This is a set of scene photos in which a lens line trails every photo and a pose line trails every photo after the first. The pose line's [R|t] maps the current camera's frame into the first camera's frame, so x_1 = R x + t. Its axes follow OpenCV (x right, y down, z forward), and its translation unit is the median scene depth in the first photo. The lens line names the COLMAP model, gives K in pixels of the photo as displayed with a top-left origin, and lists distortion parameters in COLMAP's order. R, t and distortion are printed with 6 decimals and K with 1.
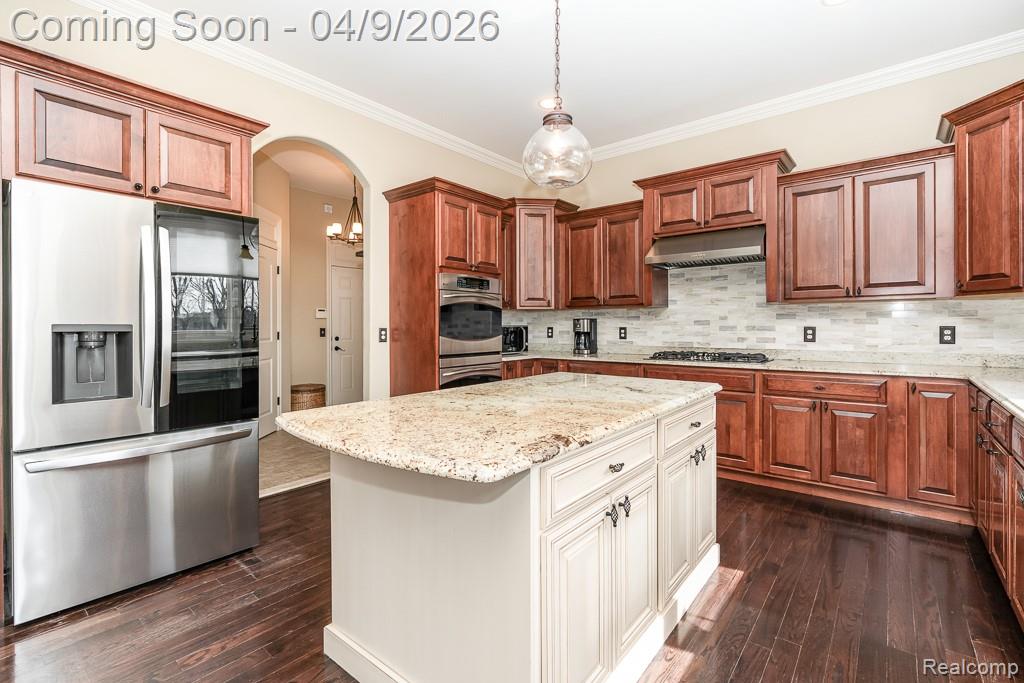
lens RADIAL K [[463.6, 0, 516.2], [0, 463.6, 325.7], [0, 0, 1]] dist [-0.003265, -0.000008]
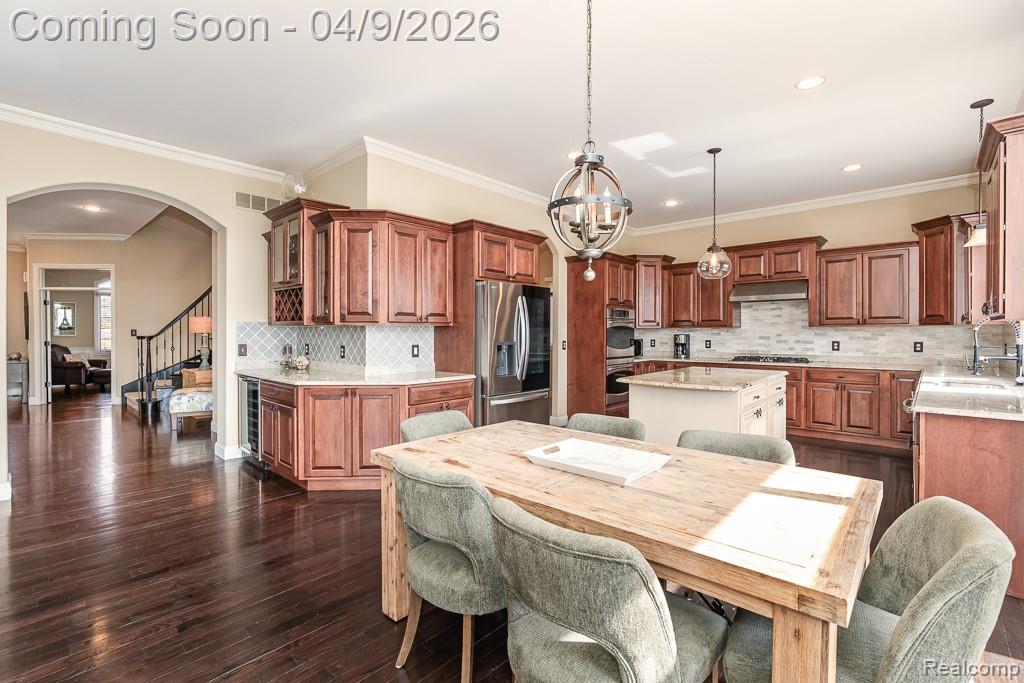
lens RADIAL K [[463.6, 0, 515.2], [0, 463.6, 334.6], [0, 0, 1]] dist [-0.003265, -0.000008]
pose [[0.998716, 0.002824, -0.050575, -0.399026], [-0.002648, 0.999990, 0.003536, -0.023682], [0.050584, -0.003398, 0.998714, -0.665101]]
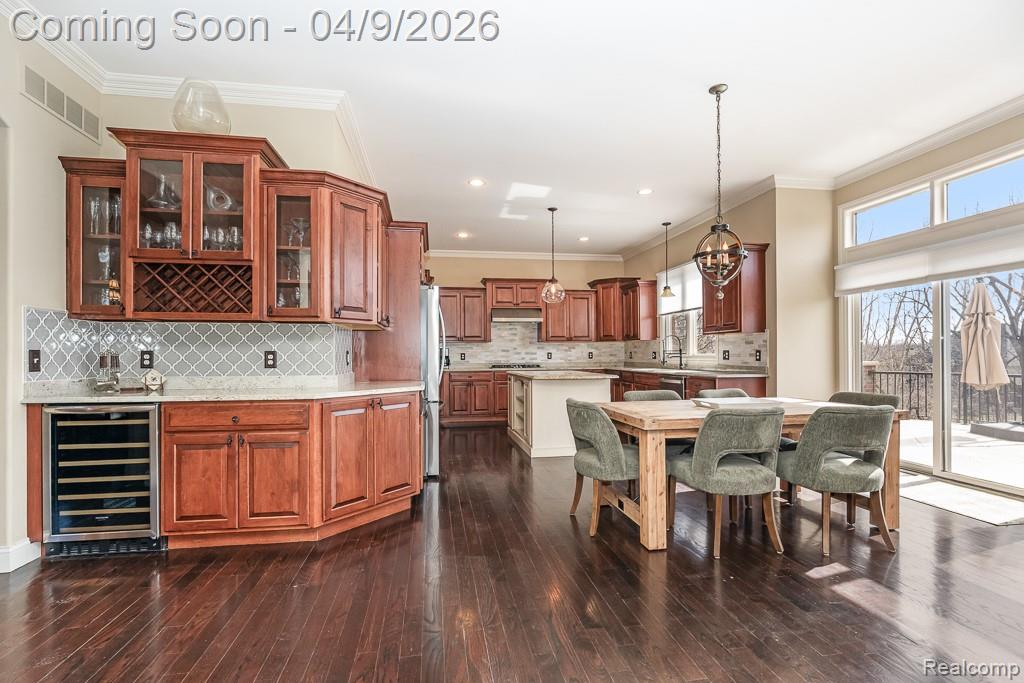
lens RADIAL K [[463.6, 0, 514.7], [0, 463.6, 352.2], [0, 0, 1]] dist [-0.003265, -0.000008]
pose [[0.663251, 0.004517, 0.748384, -1.230666], [0.003596, 0.999951, -0.009223, 0.020803], [-0.748389, 0.008808, 0.663202, -0.427625]]
